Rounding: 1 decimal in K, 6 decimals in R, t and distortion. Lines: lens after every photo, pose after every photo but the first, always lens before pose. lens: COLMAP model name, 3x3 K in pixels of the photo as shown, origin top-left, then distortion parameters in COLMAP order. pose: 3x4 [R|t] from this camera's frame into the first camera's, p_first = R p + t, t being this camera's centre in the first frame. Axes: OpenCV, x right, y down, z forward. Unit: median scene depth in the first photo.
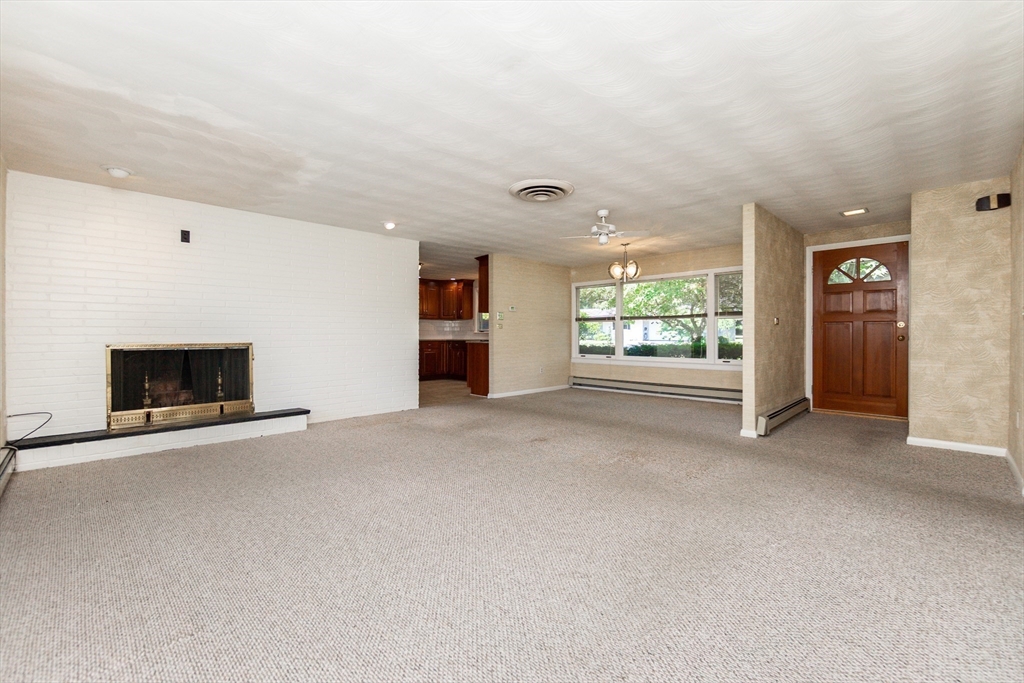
lens RADIAL K [[429.2, 0, 512.0], [0, 429.2, 341.5], [0, 0, 1]] dist [-0.000339, -0.000023]
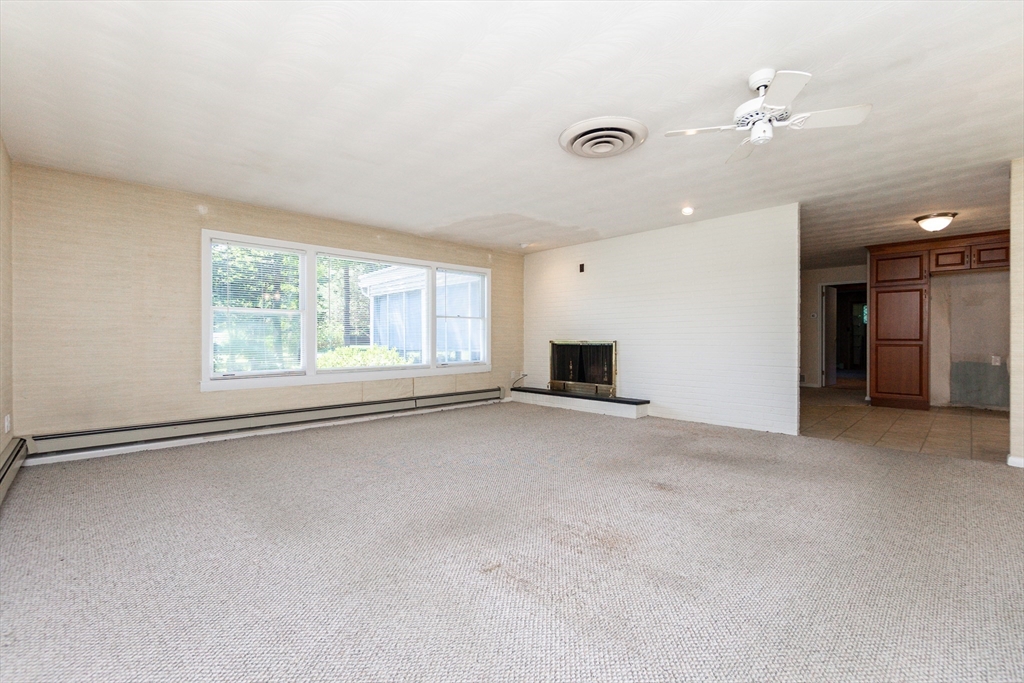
lens RADIAL K [[439.5, 0, 508.3], [0, 439.5, 339.4], [0, 0, 1]] dist [-0.000516, 0.000094]
pose [[-0.018340, -0.000407, -0.999832, 0.702394], [-0.013847, 0.999904, -0.000153, 0.004463], [0.999736, 0.013842, -0.018344, 0.720604]]
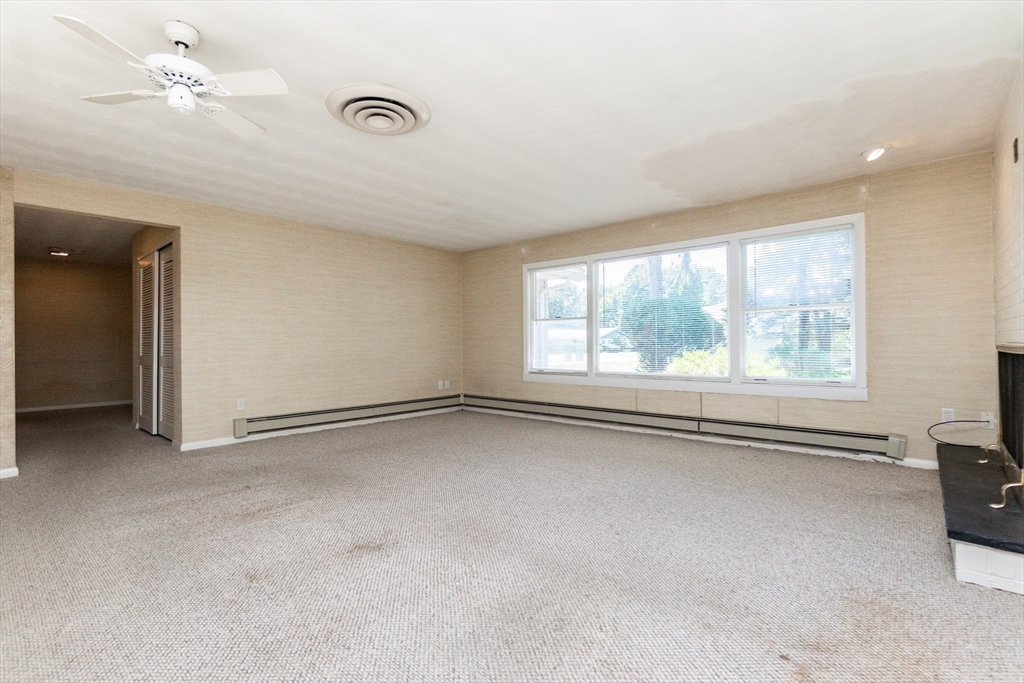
lens RADIAL K [[480.1, 0, 512.0], [0, 480.1, 341.5], [0, 0, 1]] dist [-0.000560, 0.000139]
pose [[-0.997125, 0.003868, -0.075671, -0.060429], [0.003203, 0.999955, 0.008898, -0.005743], [0.075702, 0.008630, -0.997093, 1.455730]]
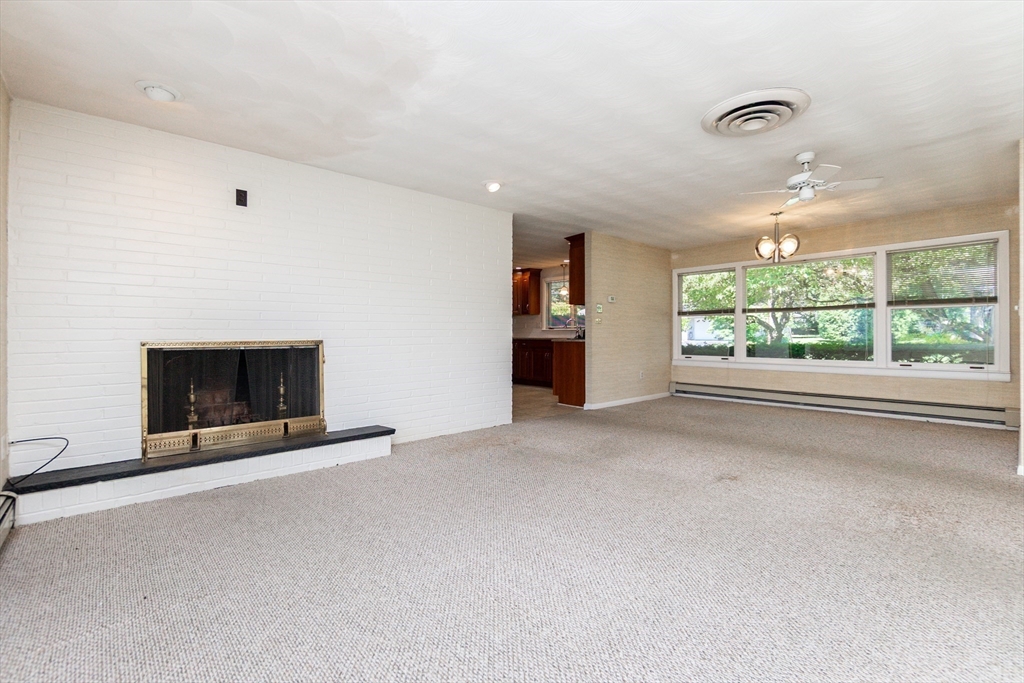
lens RADIAL K [[445.0, 0, 511.7], [0, 445.0, 338.9], [0, 0, 1]] dist [-0.001599, -0.000055]
pose [[0.998380, -0.001217, -0.056882, -0.230057], [0.000881, 0.999982, -0.005933, 0.005582], [0.056888, 0.005874, 0.998363, 0.236077]]
